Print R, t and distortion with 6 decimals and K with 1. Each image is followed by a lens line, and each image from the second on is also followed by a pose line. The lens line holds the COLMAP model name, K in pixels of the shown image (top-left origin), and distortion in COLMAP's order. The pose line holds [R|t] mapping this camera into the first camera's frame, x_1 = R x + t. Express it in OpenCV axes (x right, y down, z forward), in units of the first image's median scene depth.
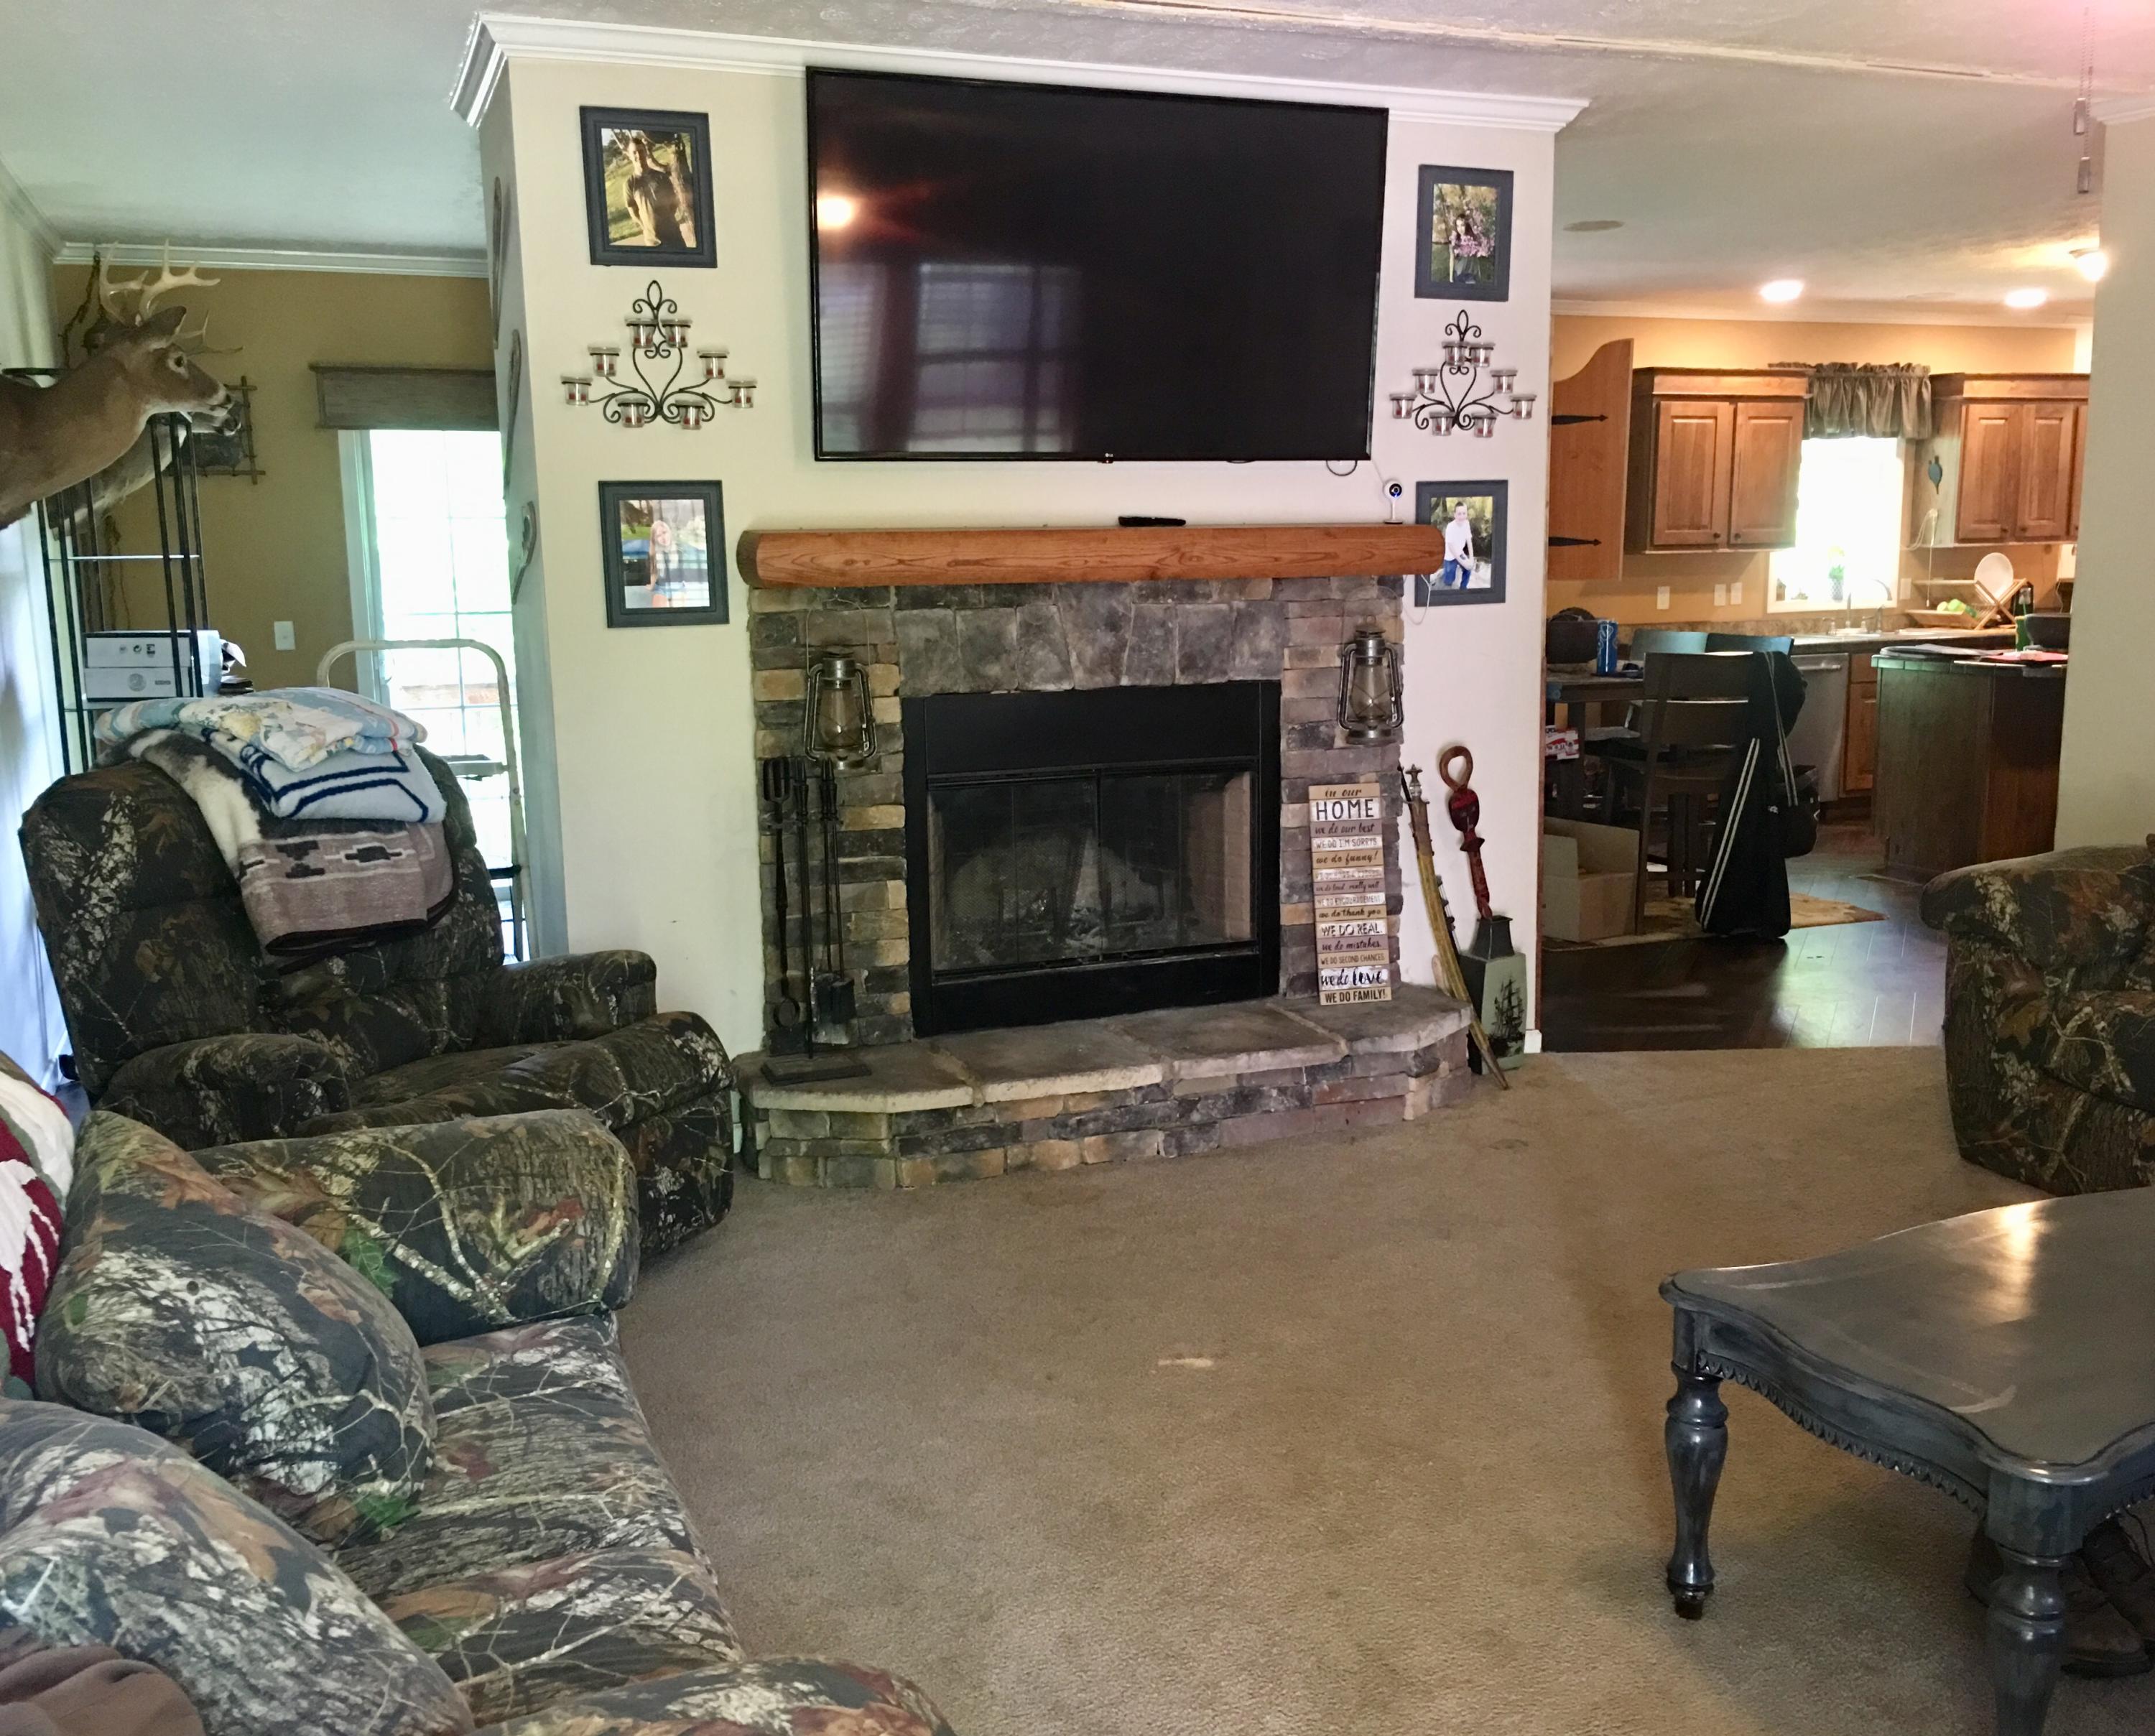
lens RADIAL K [[1944.5, 0, 1079.0], [0, 1944.5, 872.9], [0, 0, 1]] dist [0.008421, 0.001590]
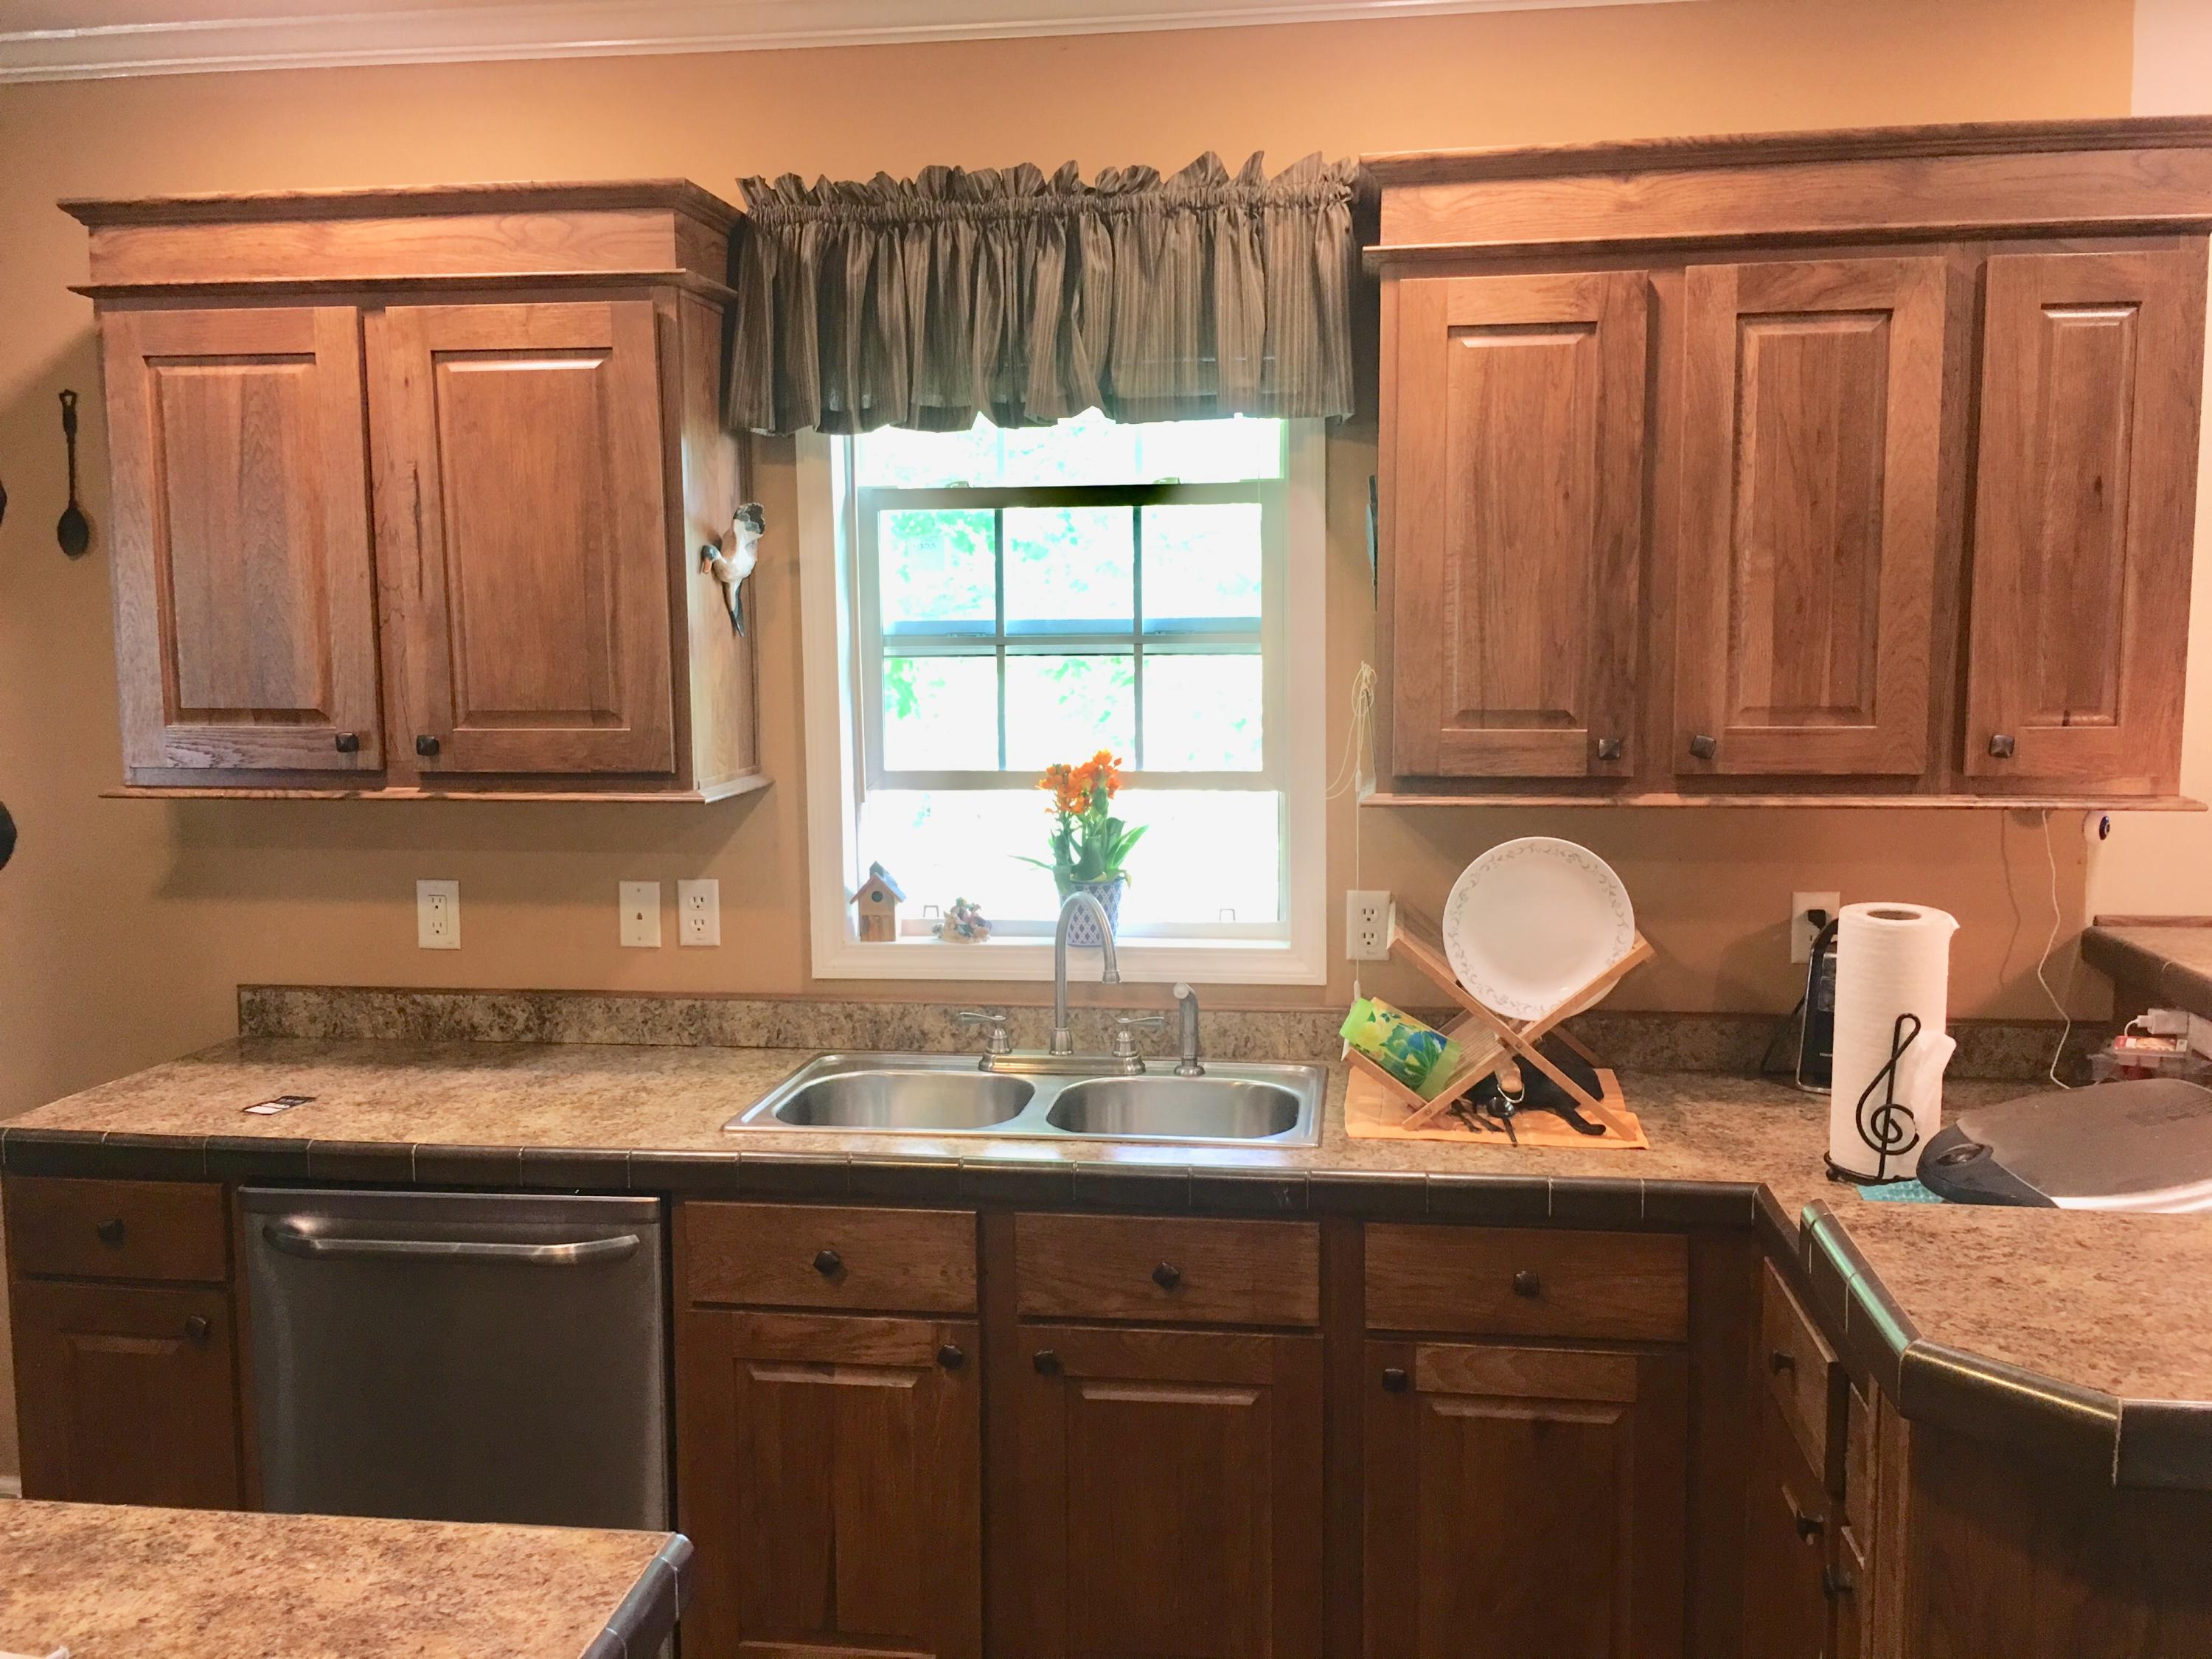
lens RADIAL K [[1862.1, 0, 1106.9], [0, 1862.1, 821.9], [0, 0, 1]] dist [0.013240, 0.002812]
pose [[0.883130, 0.062181, -0.464989, 0.539989], [-0.089641, 0.995281, -0.037156, -0.152959], [0.460484, 0.074496, 0.884536, 0.757930]]
